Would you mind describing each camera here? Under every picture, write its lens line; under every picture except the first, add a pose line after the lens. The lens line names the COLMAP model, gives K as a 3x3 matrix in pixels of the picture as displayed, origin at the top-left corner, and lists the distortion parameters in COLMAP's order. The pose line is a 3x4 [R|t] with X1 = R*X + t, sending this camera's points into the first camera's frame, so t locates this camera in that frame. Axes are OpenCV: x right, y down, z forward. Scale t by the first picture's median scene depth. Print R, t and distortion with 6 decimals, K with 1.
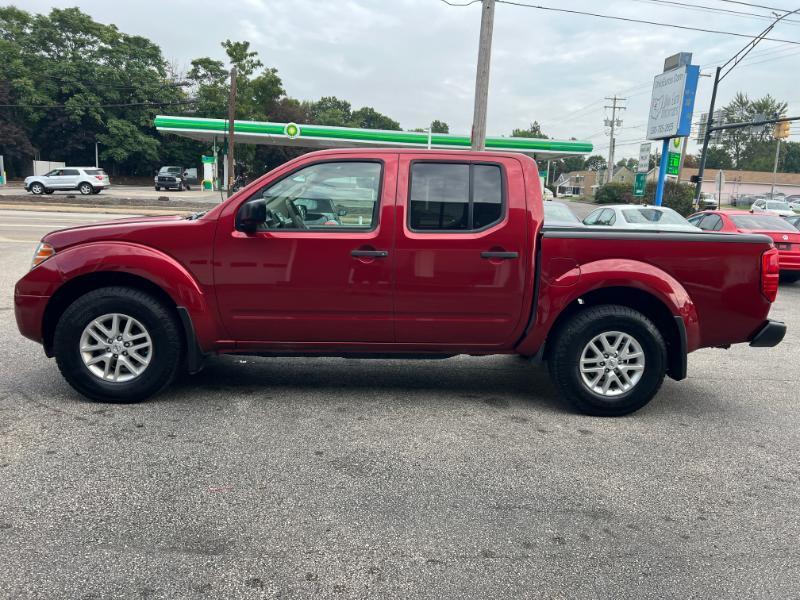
lens RADIAL K [[597.1, 0, 403.2], [0, 597.1, 299.4], [0, 0, 1]] dist [0.052173, -0.052768]
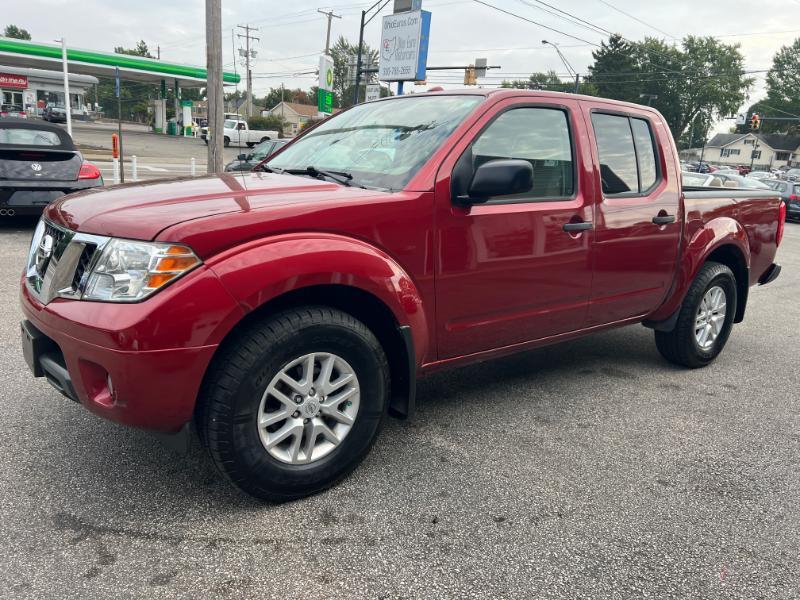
lens RADIAL K [[602.4, 0, 397.1], [0, 602.4, 296.9], [0, 0, 1]] dist [0.053804, -0.064014]
pose [[0.822138, -0.123455, 0.555741, -0.199320], [0.066357, 0.990330, 0.121831, -0.027049], [-0.565407, -0.063285, 0.822380, 0.125308]]
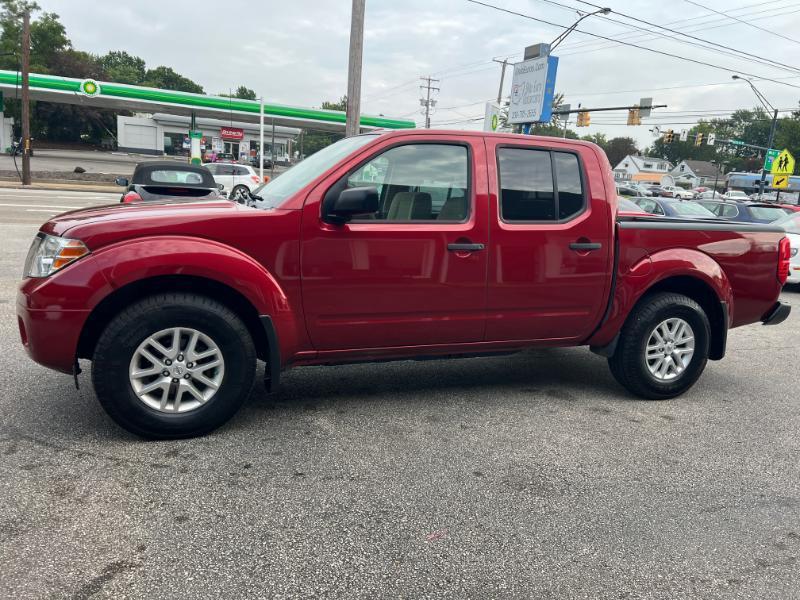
lens RADIAL K [[599.0, 0, 400.0], [0, 599.0, 300.0], [0, 0, 1]] dist [0.051546, -0.057647]
pose [[0.951660, -0.039118, 0.304651, -0.119186], [0.025873, 0.998541, 0.047393, -0.011526], [-0.306061, -0.037220, 0.951284, 0.043396]]
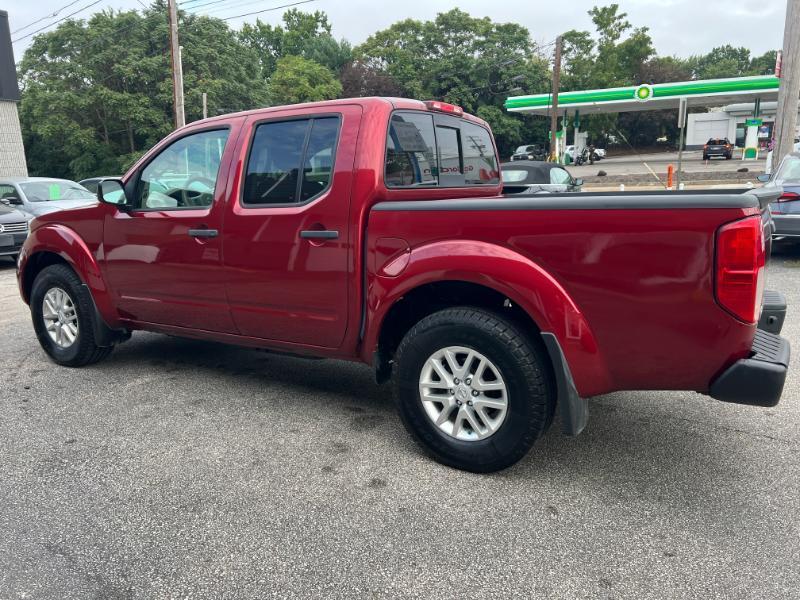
lens RADIAL K [[601.2, 0, 410.0], [0, 601.2, 295.9], [0, 0, 1]] dist [0.047694, -0.041737]
pose [[0.822111, 0.052308, -0.566920, 0.195612], [-0.033183, 0.998480, 0.044007, -0.008936], [0.568360, -0.017366, 0.822597, 0.118159]]
